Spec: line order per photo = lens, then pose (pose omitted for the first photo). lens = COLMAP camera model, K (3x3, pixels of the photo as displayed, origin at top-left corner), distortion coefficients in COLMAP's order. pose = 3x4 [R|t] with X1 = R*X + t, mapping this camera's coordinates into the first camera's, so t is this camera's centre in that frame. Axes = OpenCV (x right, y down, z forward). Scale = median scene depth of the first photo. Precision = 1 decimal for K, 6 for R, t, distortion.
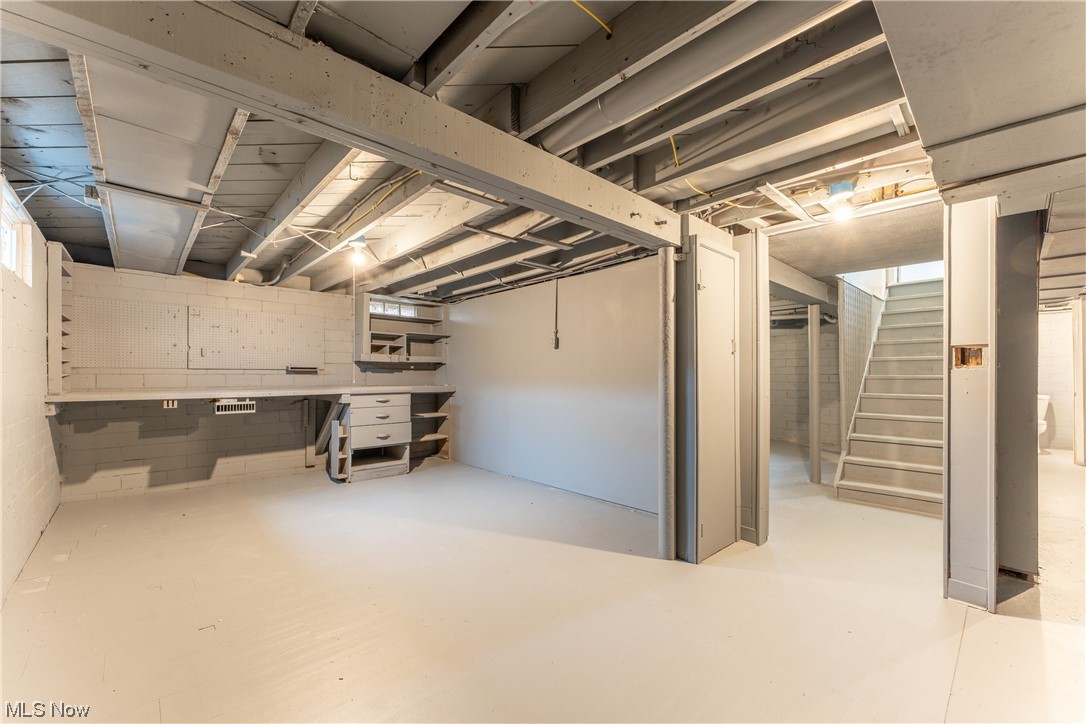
lens RADIAL K [[438.9, 0, 540.4], [0, 438.9, 369.5], [0, 0, 1]] dist [-0.000564, -0.000040]
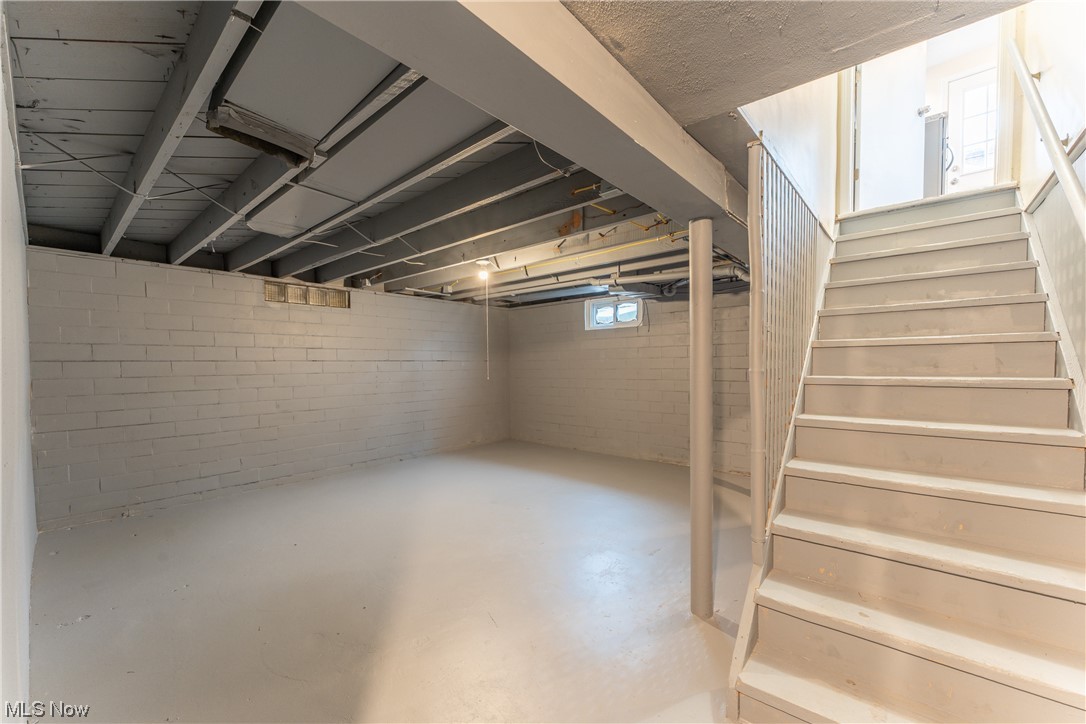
lens RADIAL K [[438.9, 0, 540.4], [0, 438.9, 369.5], [0, 0, 1]] dist [-0.000564, -0.000040]
pose [[0.993191, -0.007973, 0.116225, 0.375674], [0.004777, 0.999603, 0.027754, -0.008783], [-0.116400, -0.027010, 0.992835, 0.526269]]
